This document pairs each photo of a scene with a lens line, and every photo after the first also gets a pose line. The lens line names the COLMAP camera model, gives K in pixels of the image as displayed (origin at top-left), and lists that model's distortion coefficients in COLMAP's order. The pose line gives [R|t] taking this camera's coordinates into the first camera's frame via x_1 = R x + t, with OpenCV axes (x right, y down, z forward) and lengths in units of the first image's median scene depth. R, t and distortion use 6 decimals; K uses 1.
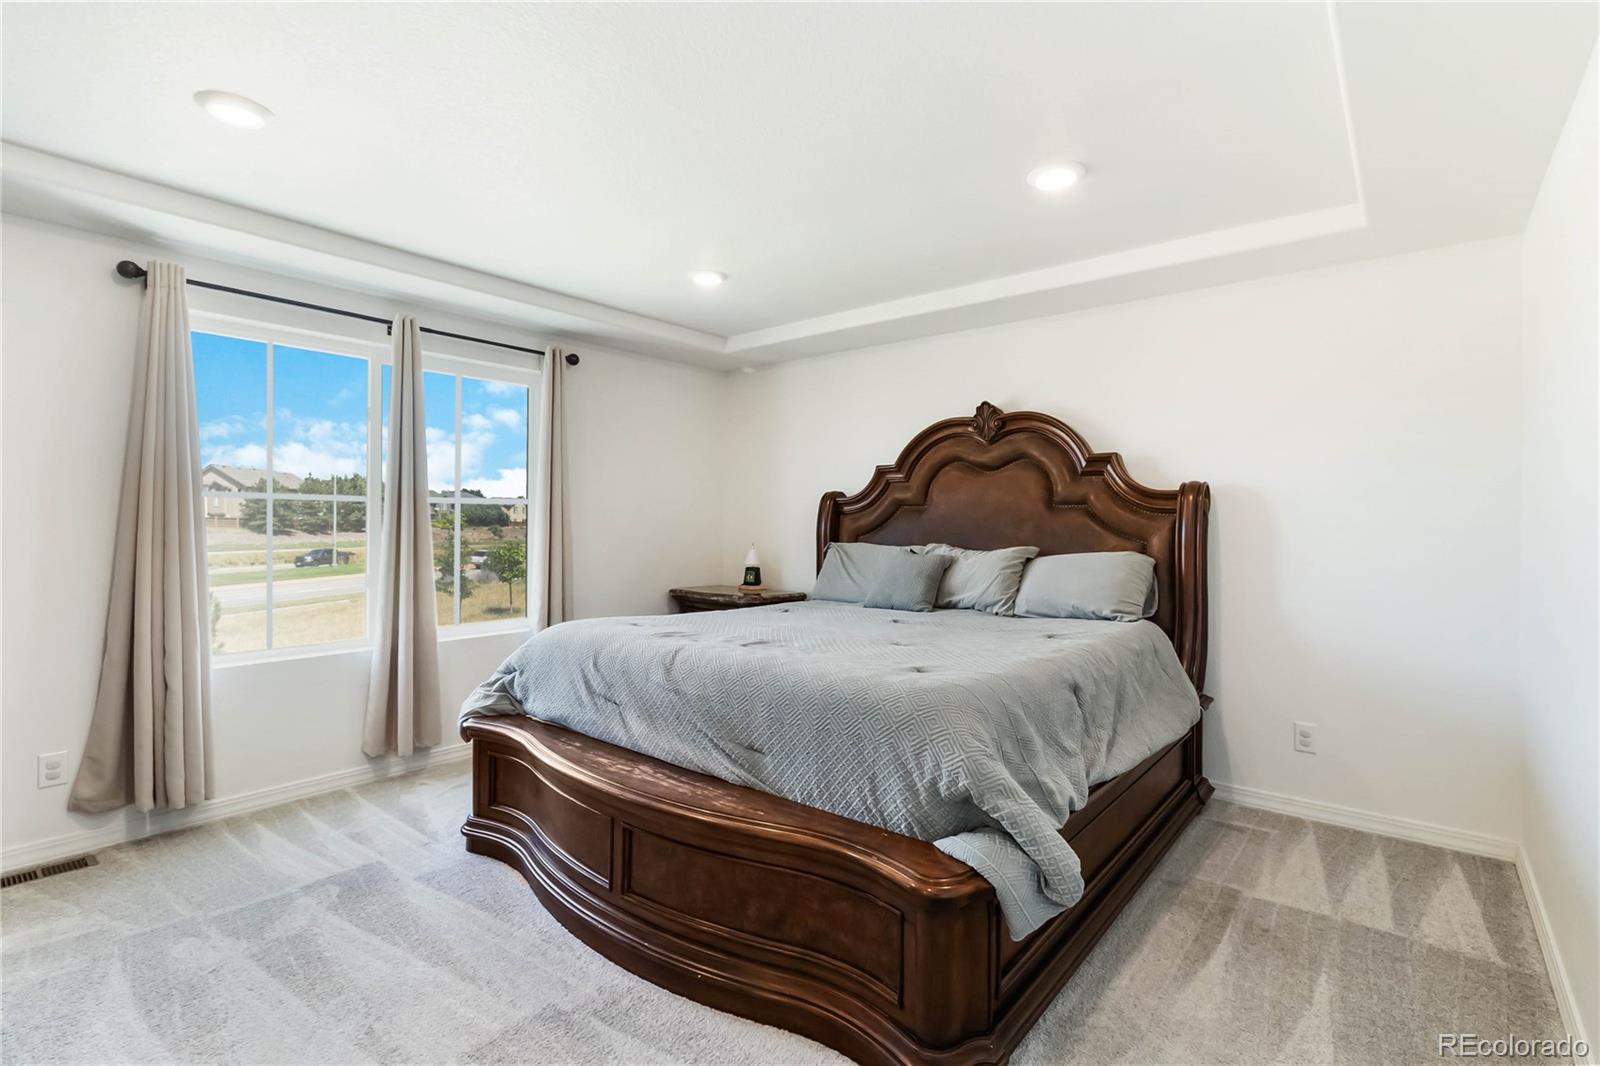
lens RADIAL K [[742.3, 0, 805.1], [0, 742.3, 526.3], [0, 0, 1]] dist [0.002178, 0.000640]
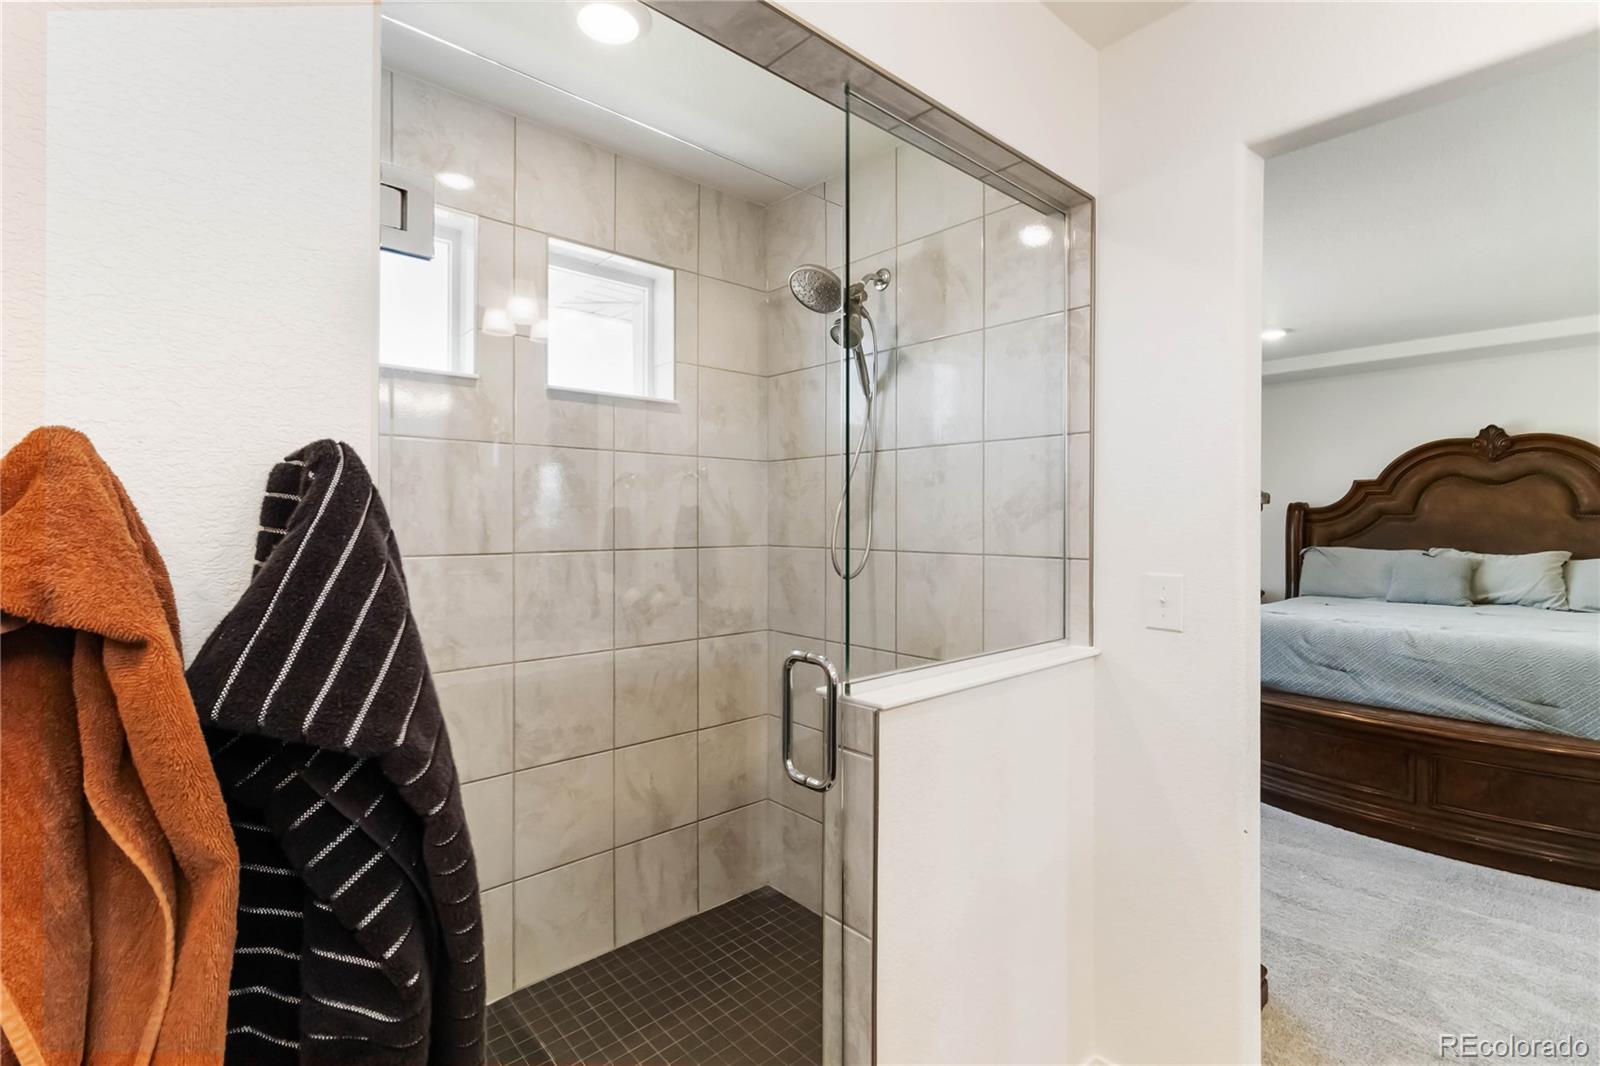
lens RADIAL K [[742.3, 0, 796.7], [0, 742.3, 522.8], [0, 0, 1]] dist [0.002178, 0.000640]
pose [[0.990346, -0.004098, -0.138554, -0.706390], [0.004175, 0.999991, 0.000269, -0.021787], [0.138552, -0.000845, 0.990355, -0.311773]]
